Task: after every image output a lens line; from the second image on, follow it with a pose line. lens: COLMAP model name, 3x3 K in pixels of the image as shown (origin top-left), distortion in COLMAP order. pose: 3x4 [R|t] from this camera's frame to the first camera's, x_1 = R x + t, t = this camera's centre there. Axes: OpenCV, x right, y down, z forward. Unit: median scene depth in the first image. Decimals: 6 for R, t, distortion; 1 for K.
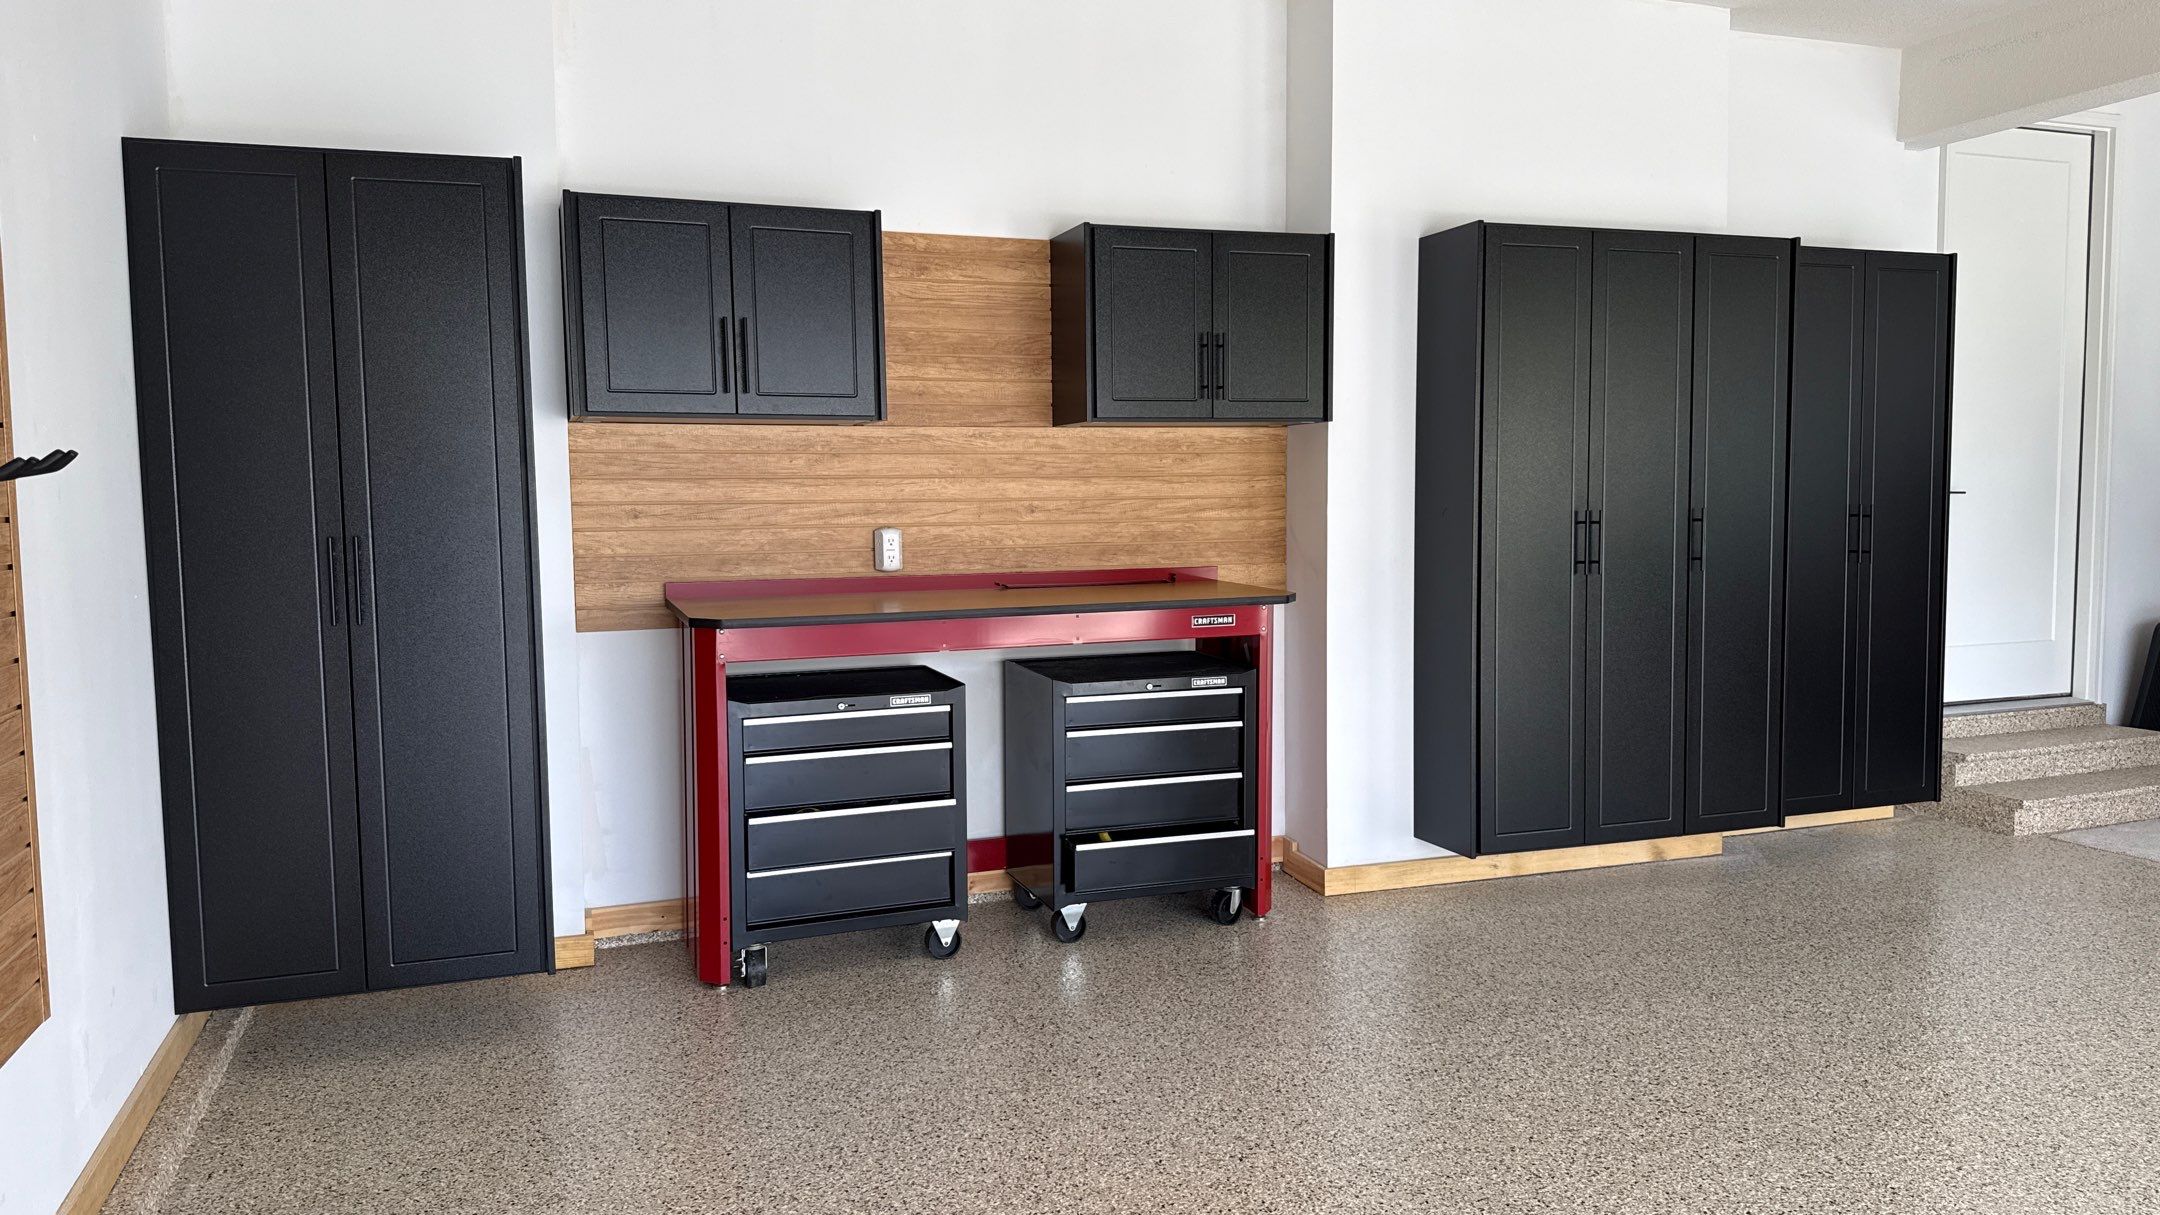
lens RADIAL K [[1502.5, 0, 1075.6], [0, 1502.5, 613.7], [0, 0, 1]] dist [0.102747, -0.144545]
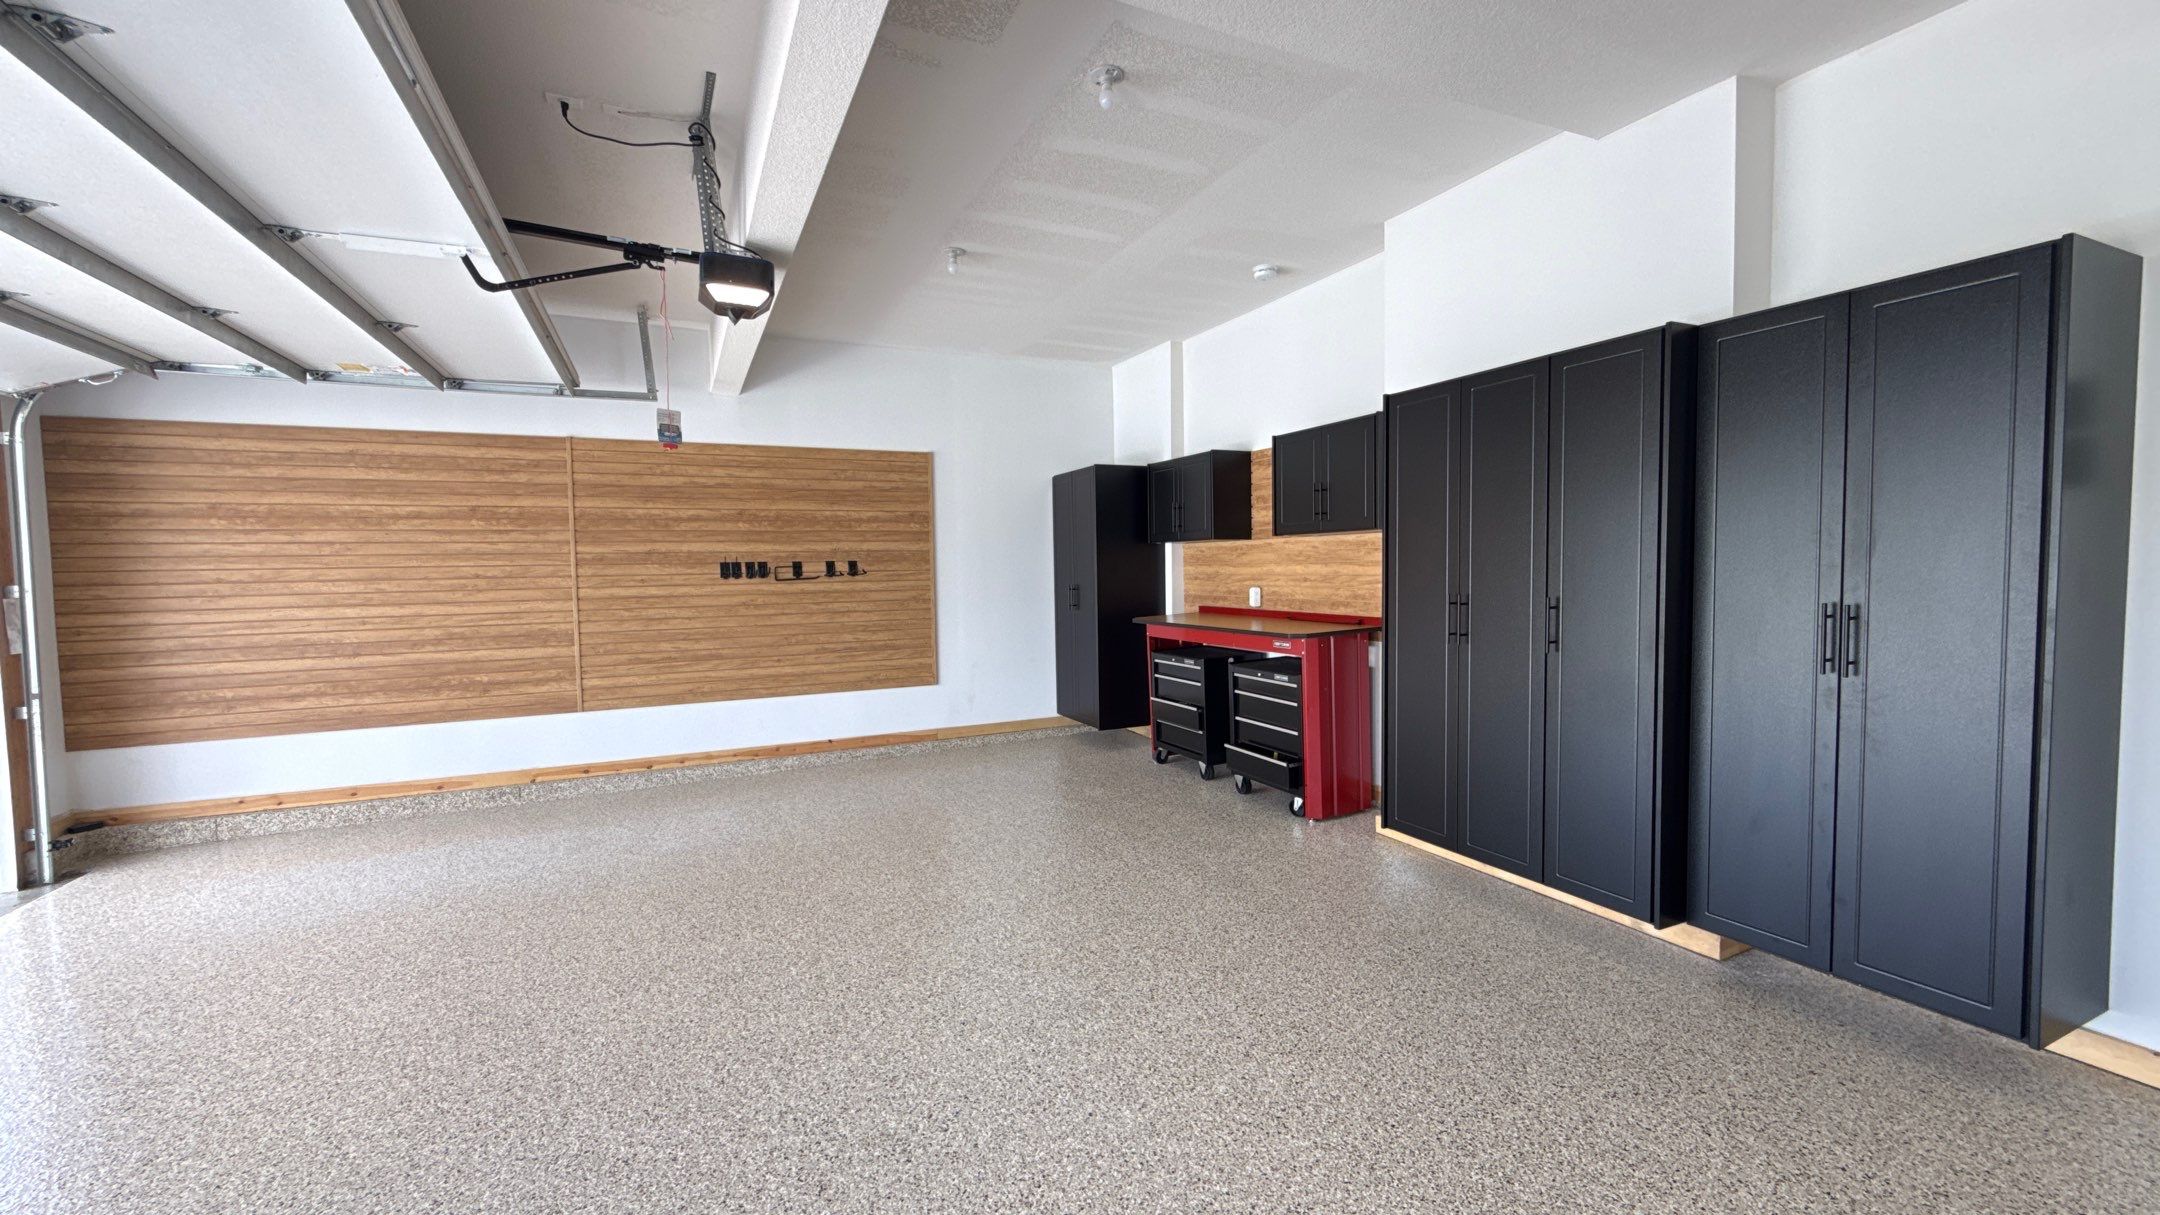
lens RADIAL K [[858.3, 0, 1078.5], [0, 858.3, 609.0], [0, 0, 1]] dist [0.000190, 0.000066]
pose [[0.085599, 0.062706, -0.994354, 1.066423], [-0.059749, 0.996544, 0.057701, -0.080491], [0.994537, 0.054472, 0.089050, 0.635028]]
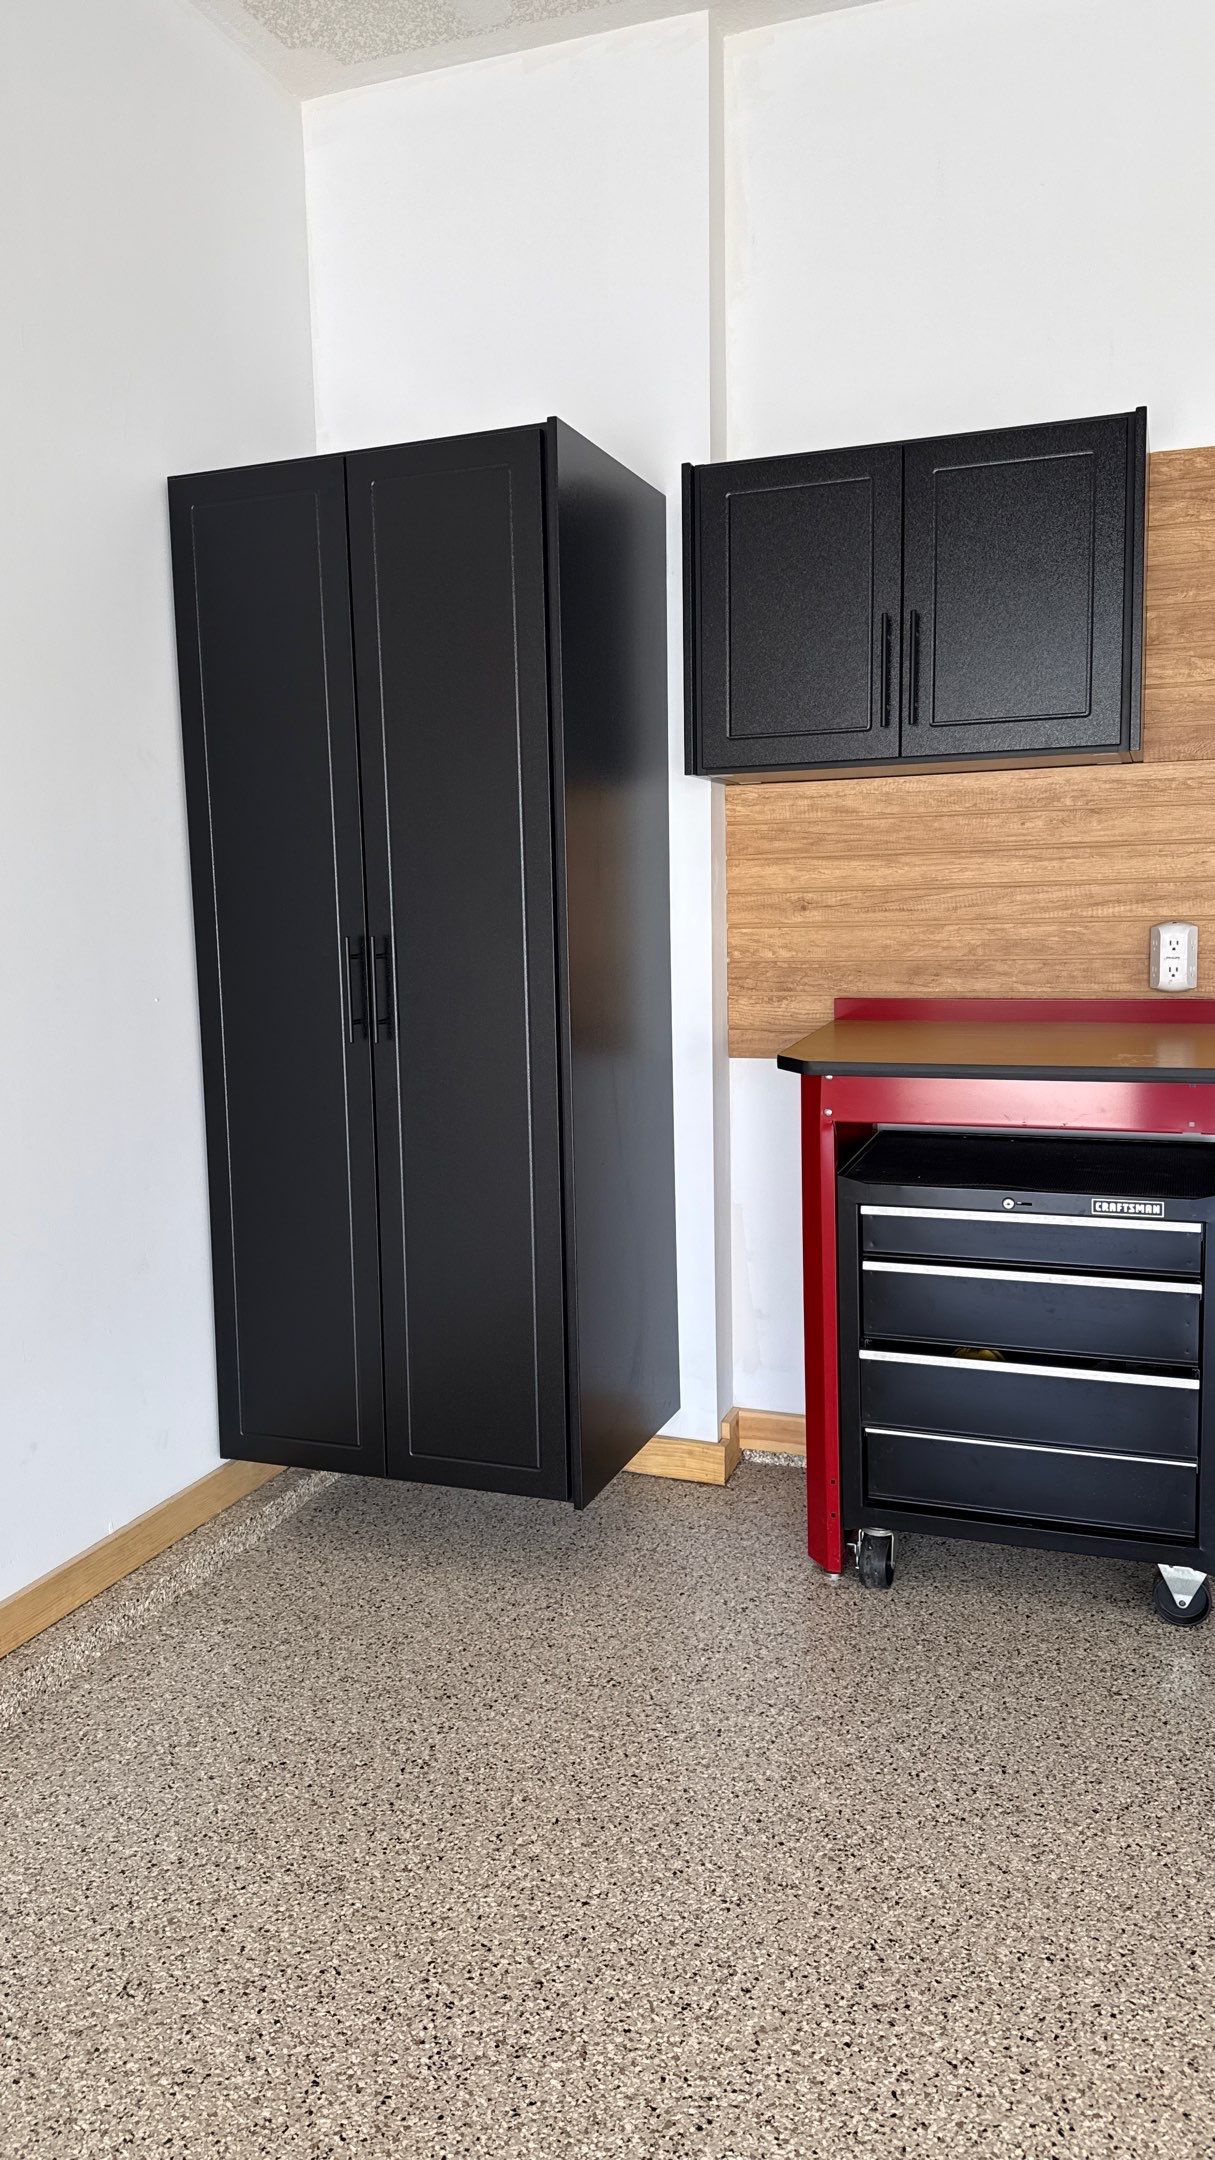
lens RADIAL K [[1502.5, 0, 598.3], [0, 1502.5, 1073.8], [0, 0, 1]] dist [0.102747, -0.144545]
pose [[0.749051, 0.073358, -0.658439, 0.119888], [-0.037423, 0.996949, 0.068498, -0.028021], [0.661455, -0.026667, 0.749511, 0.352829]]
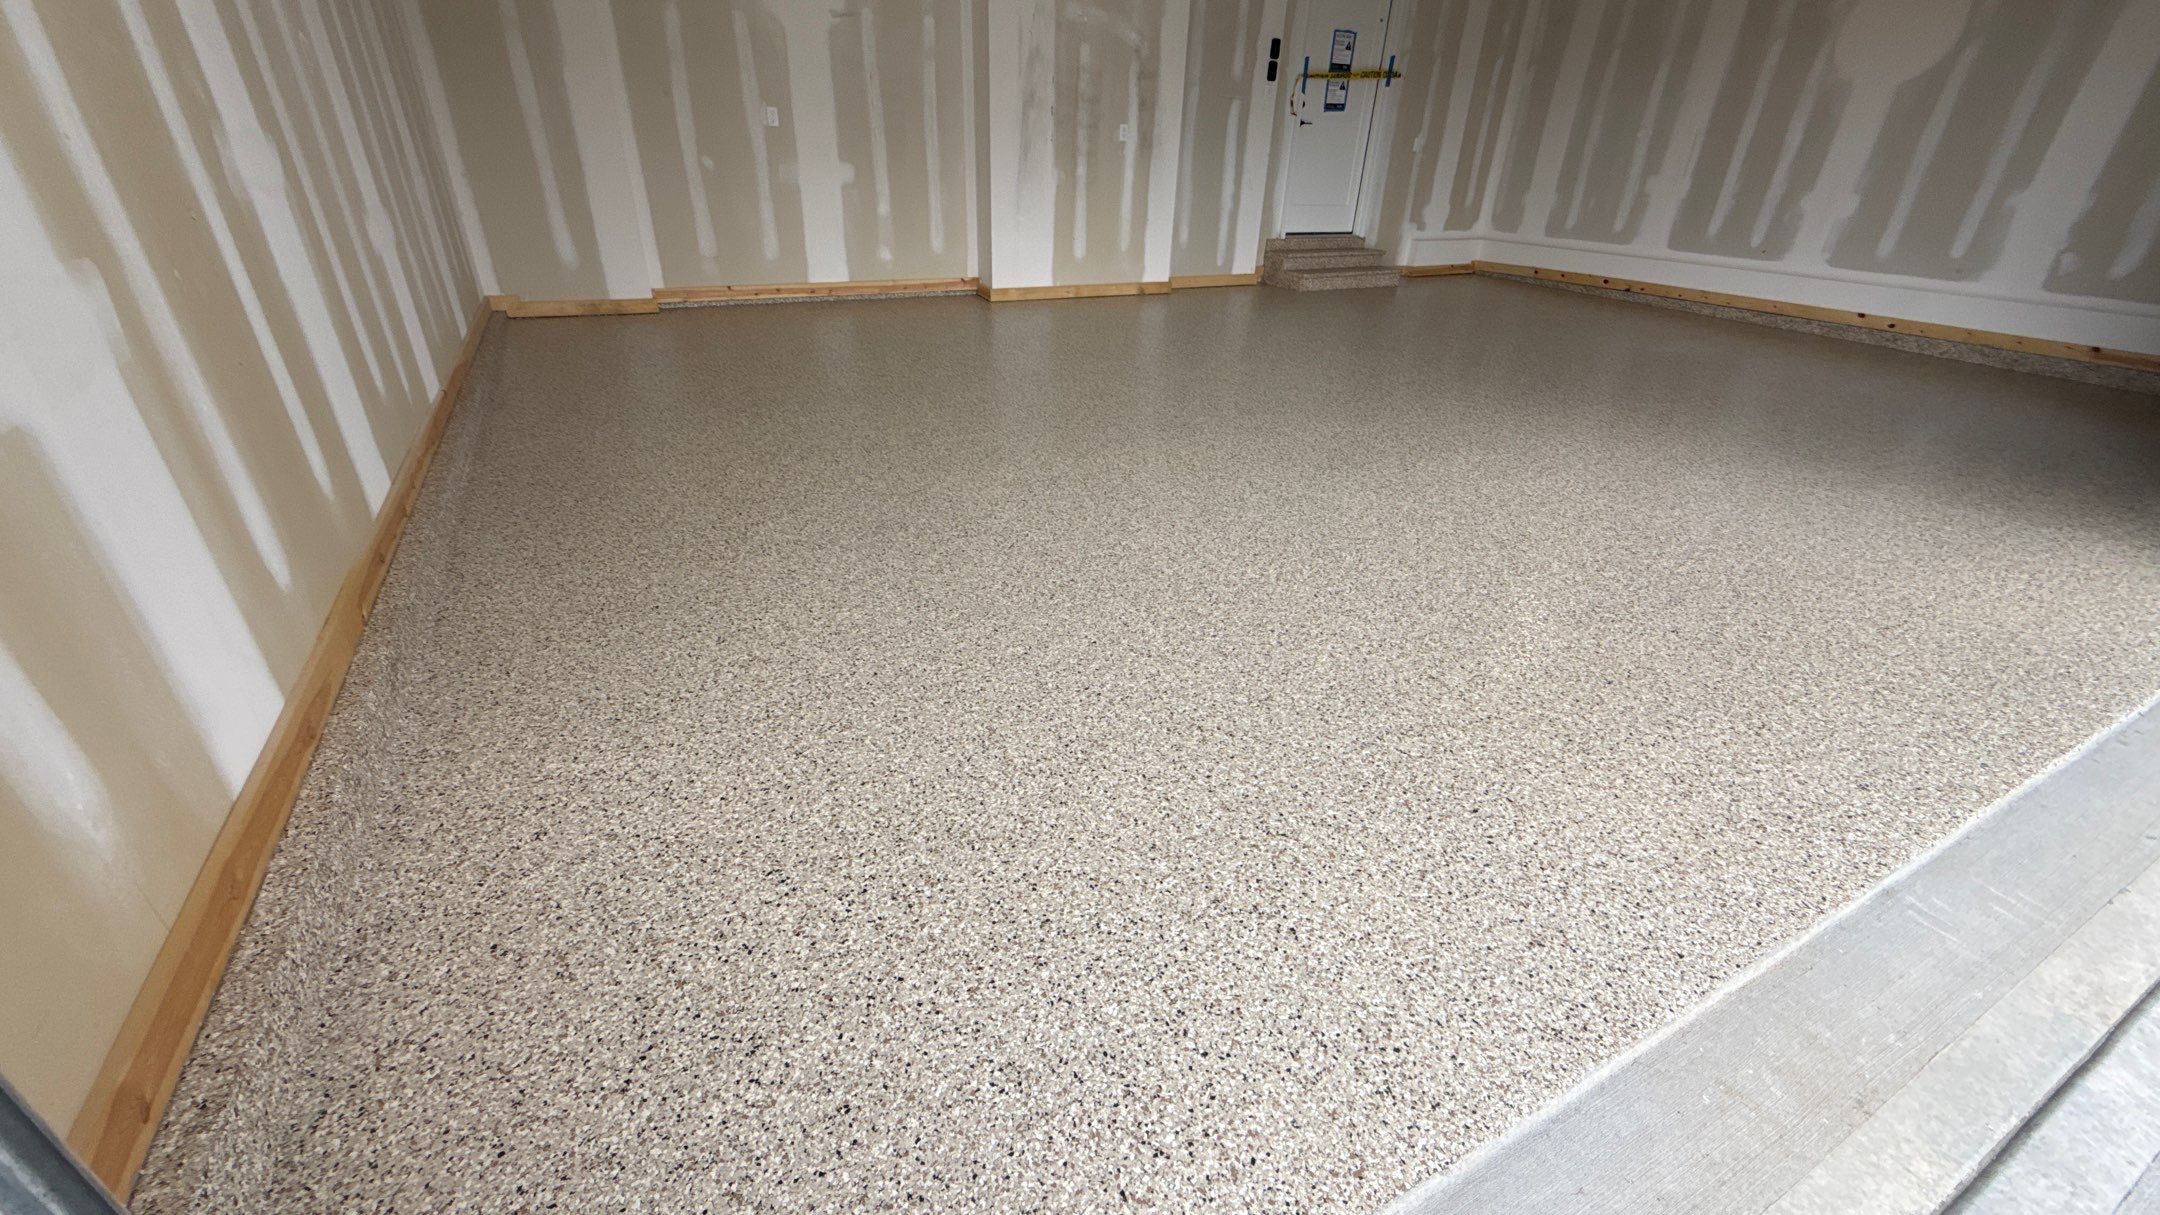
lens RADIAL K [[858.3, 0, 1078.2], [0, 858.3, 609.1], [0, 0, 1]] dist [0.000190, 0.000066]
pose [[0.991430, -0.020862, 0.128962, 0.128803], [-0.033473, 0.913645, 0.405132, 0.085721], [-0.126278, -0.405976, 0.905117, -0.407235]]
